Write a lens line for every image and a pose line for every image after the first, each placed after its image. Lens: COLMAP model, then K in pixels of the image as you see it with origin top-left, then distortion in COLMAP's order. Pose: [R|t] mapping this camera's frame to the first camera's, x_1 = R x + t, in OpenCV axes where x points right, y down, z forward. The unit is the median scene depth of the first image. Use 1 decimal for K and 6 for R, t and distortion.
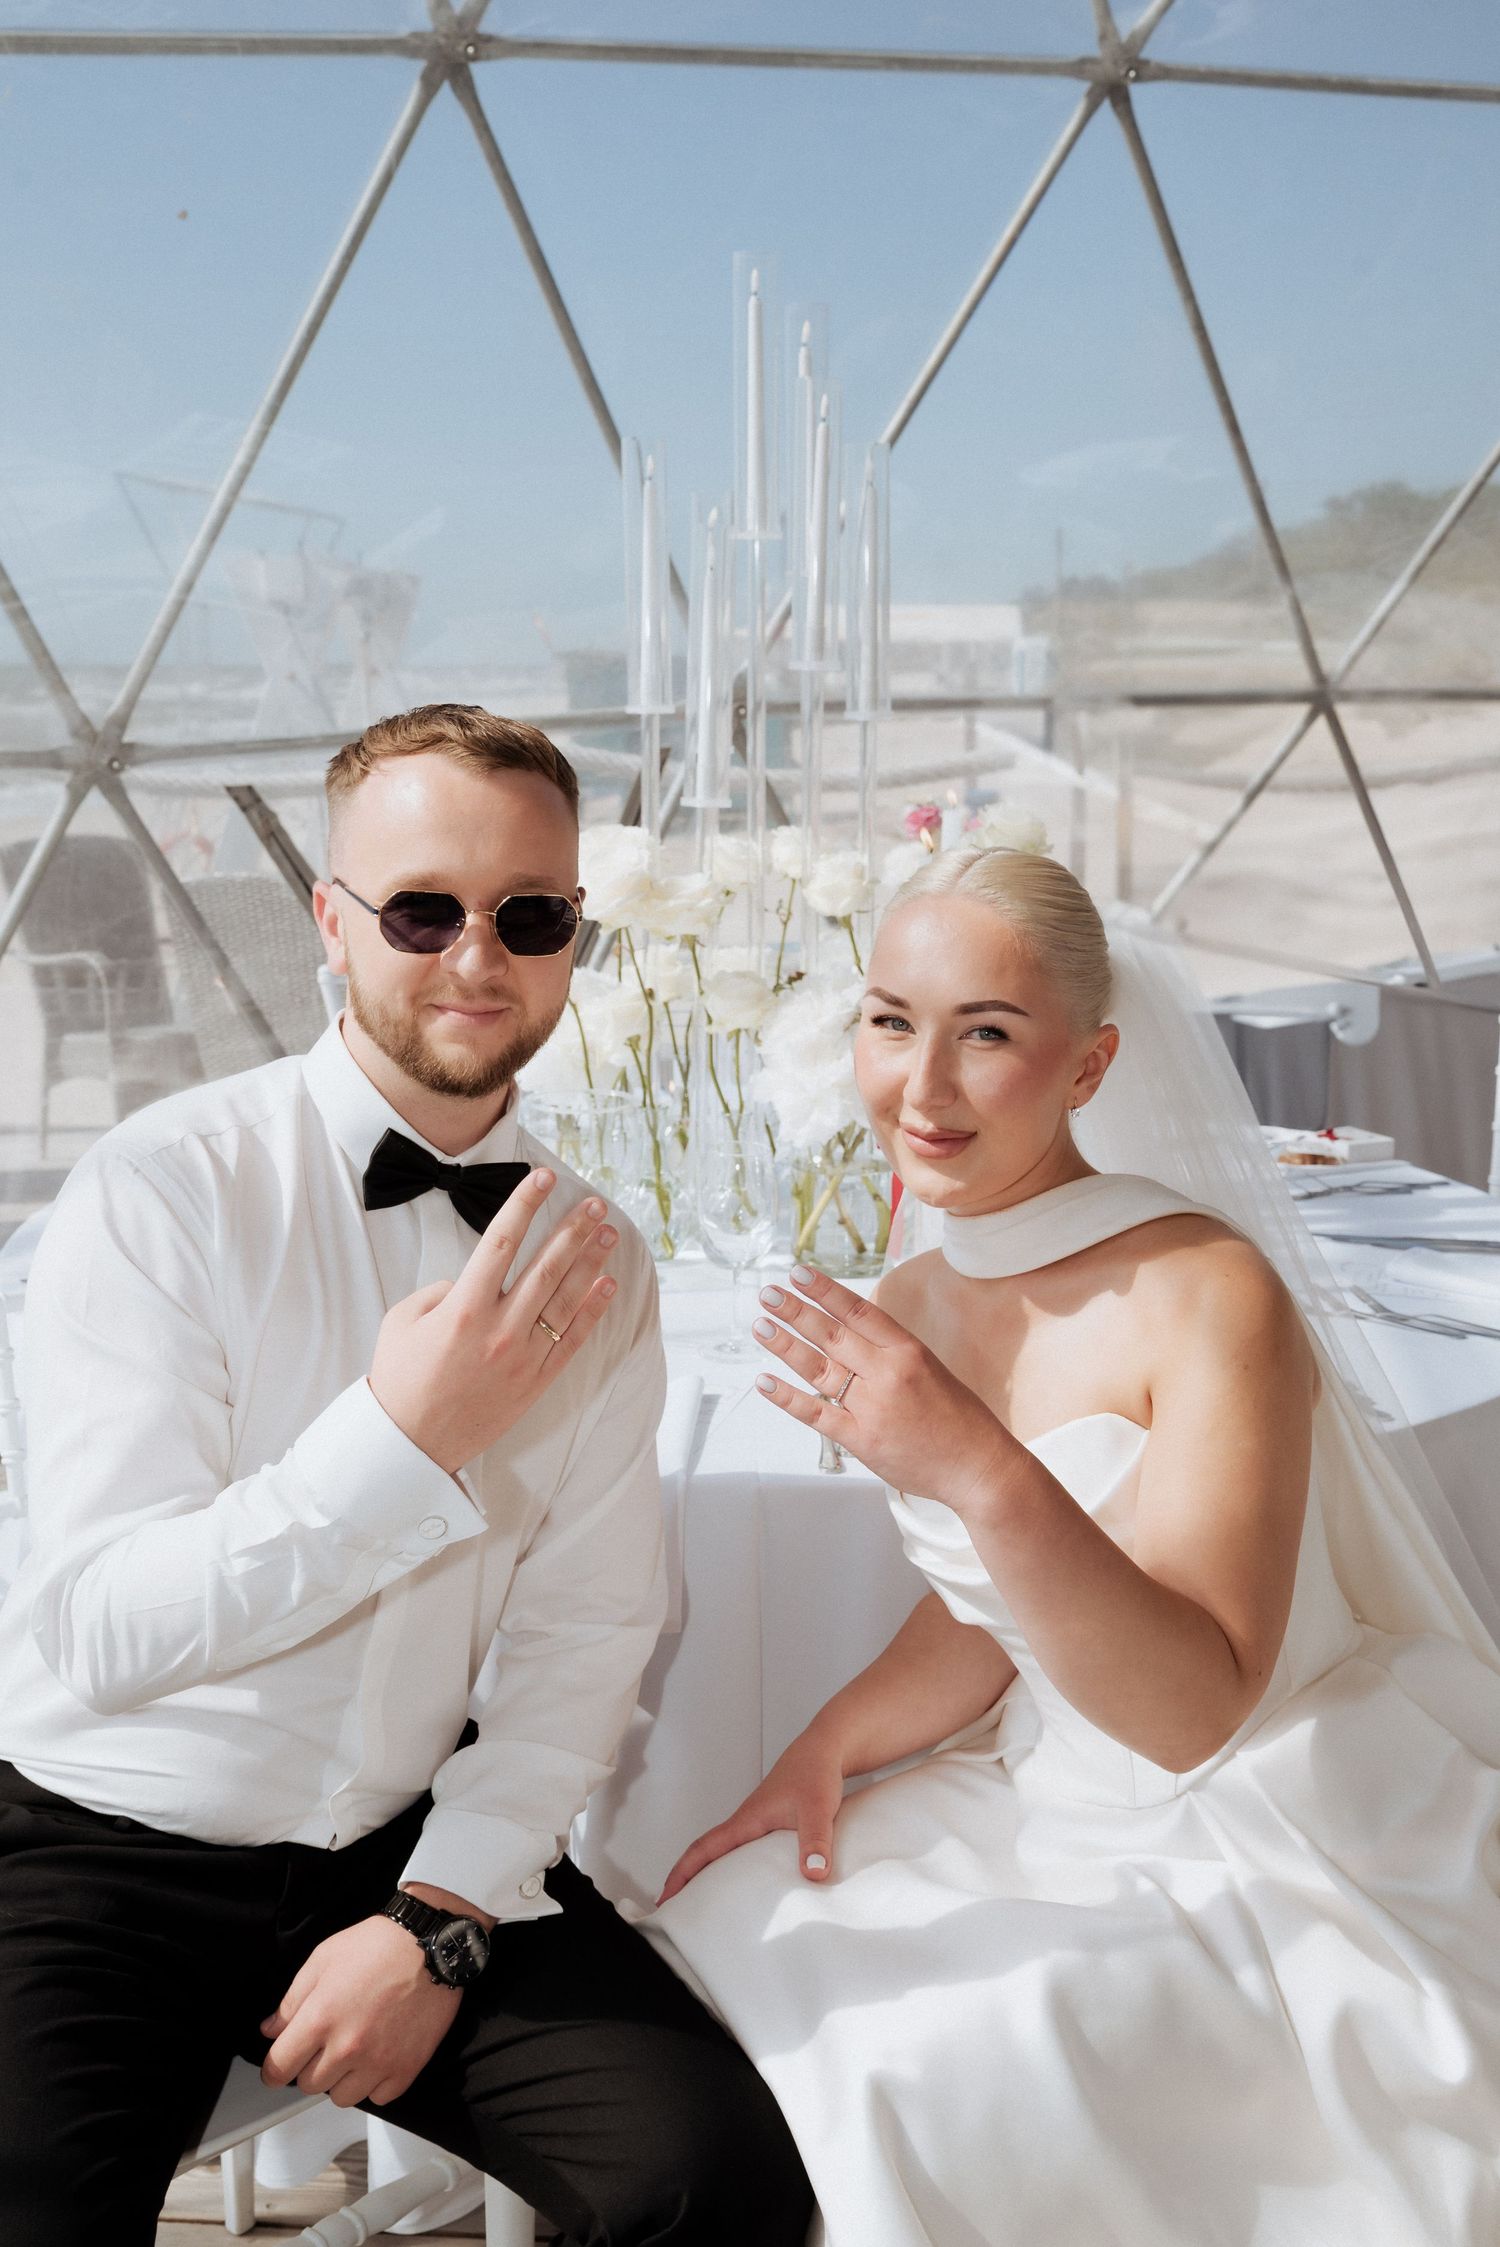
lens RADIAL K [[2398.8, 0, 735.5], [0, 2398.8, 1115.6], [0, 0, 1]] dist [0.024094, 0.000000]
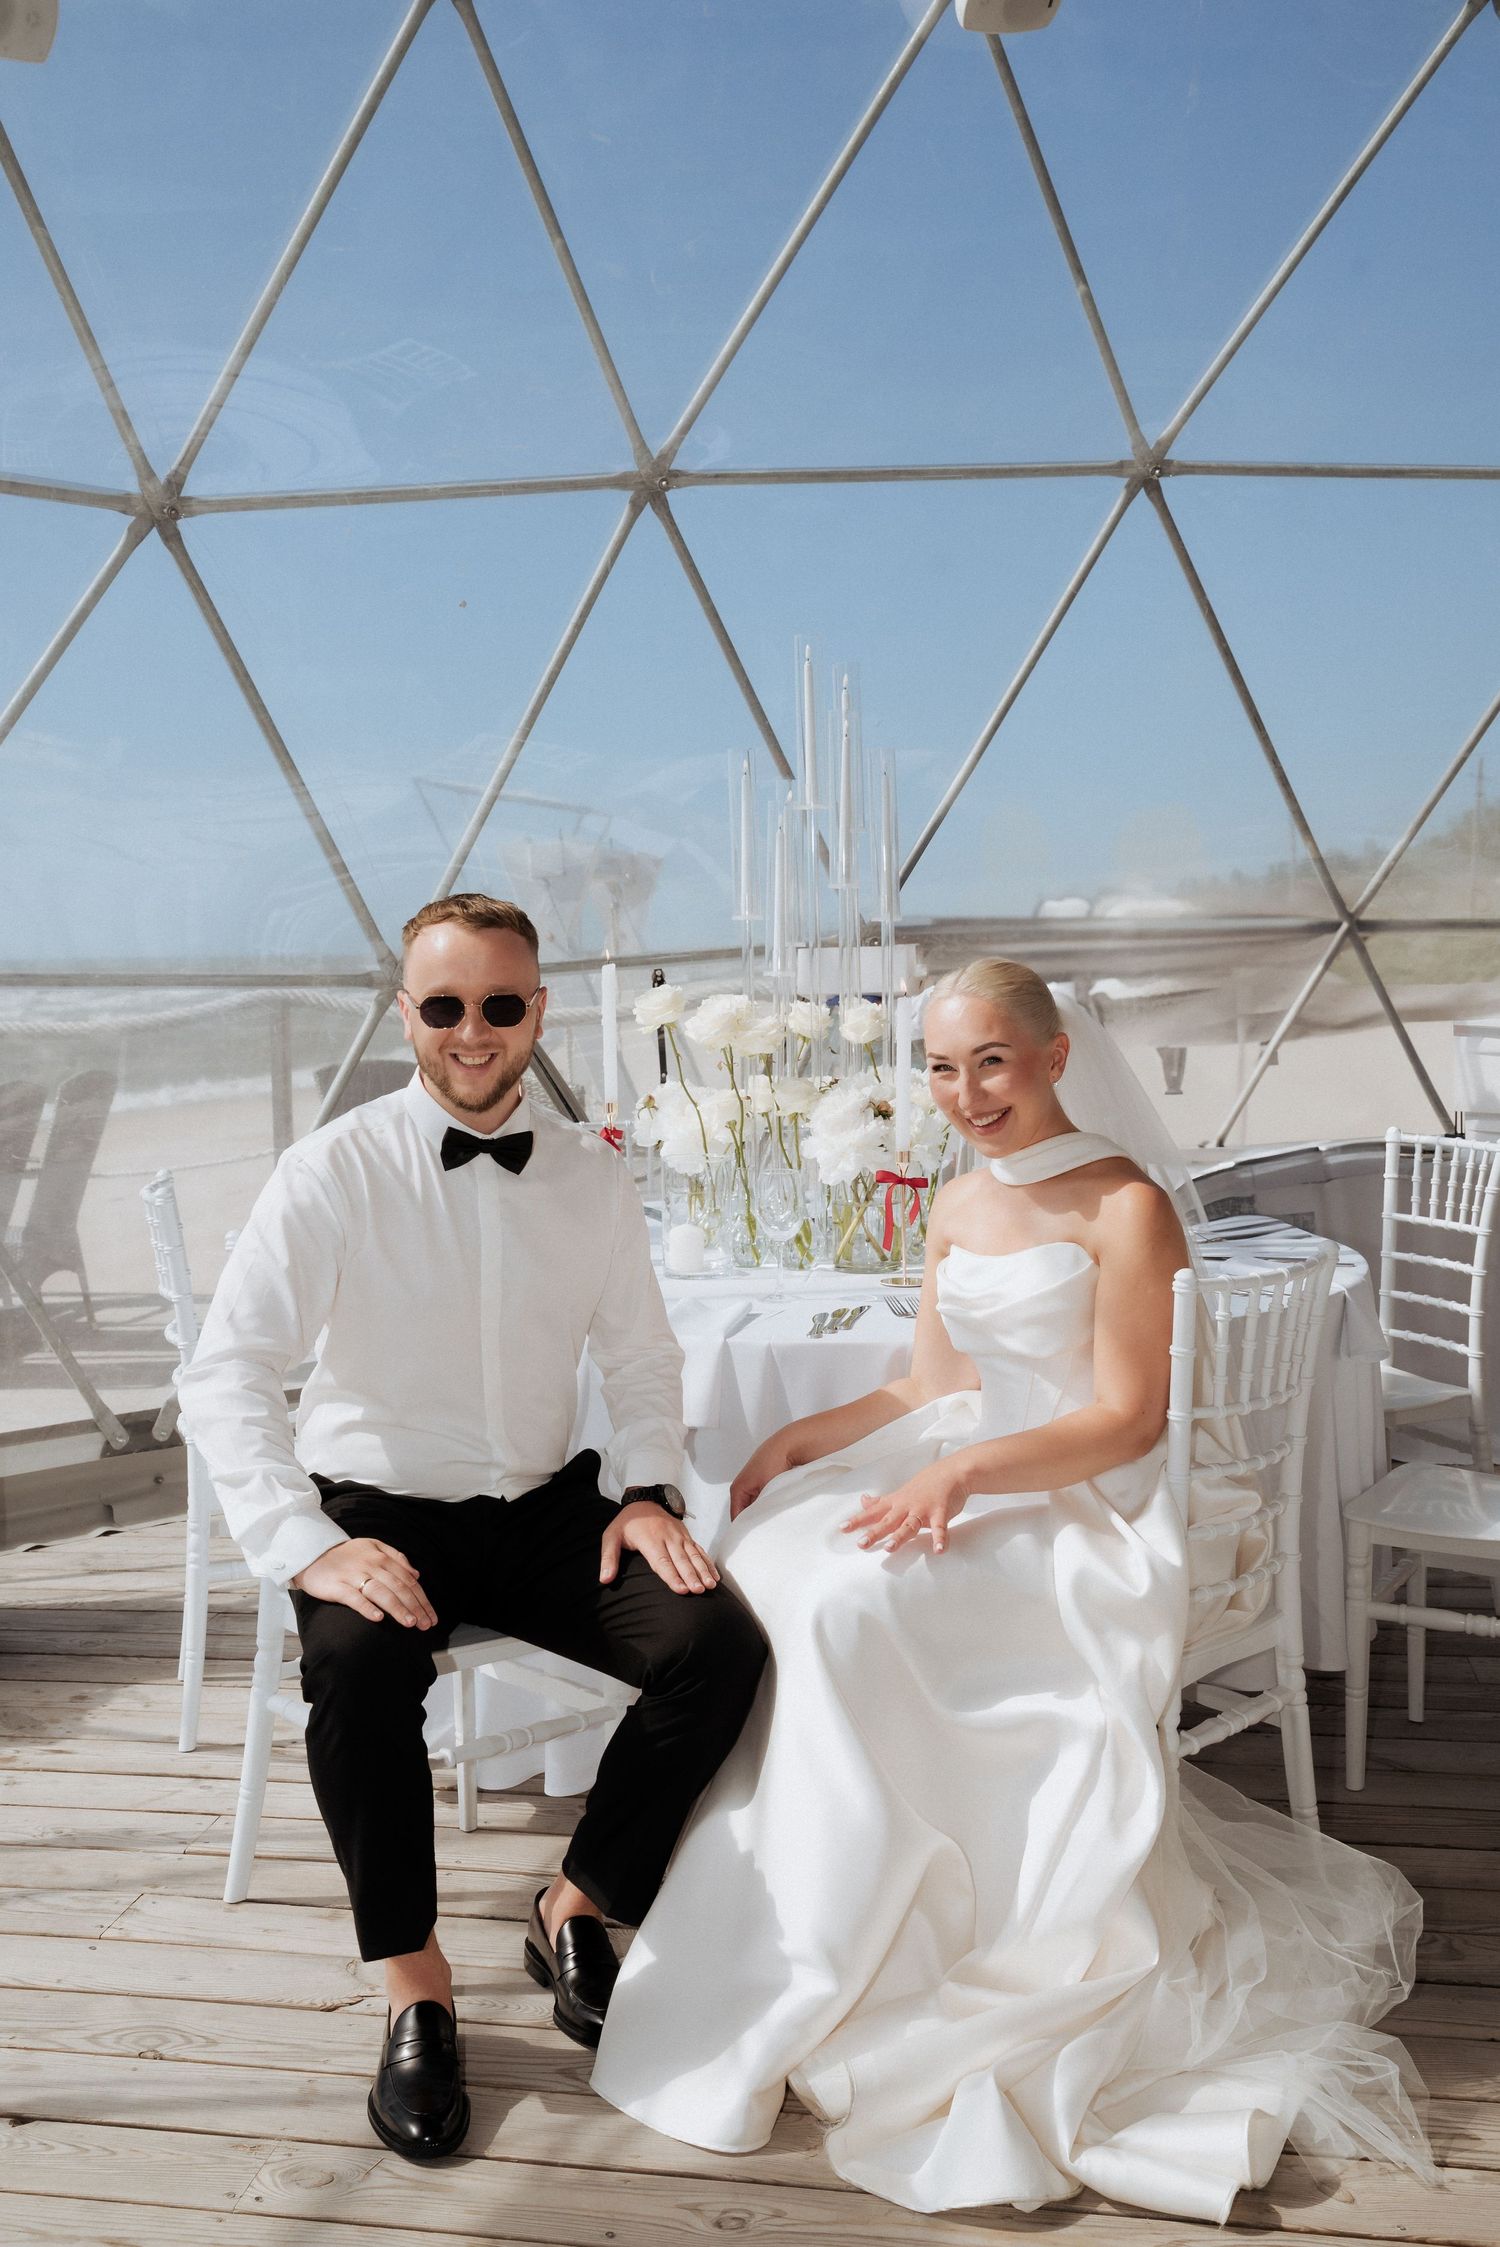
lens RADIAL K [[2287.4, 0, 748.1], [0, 2287.4, 1129.7], [0, 0, 1]] dist [-0.013036, 0.000000]
pose [[0.994698, -0.009801, -0.102375, 0.069733], [-0.000840, 0.994642, -0.103377, 0.072816], [0.102840, 0.102915, 0.989360, -0.274081]]
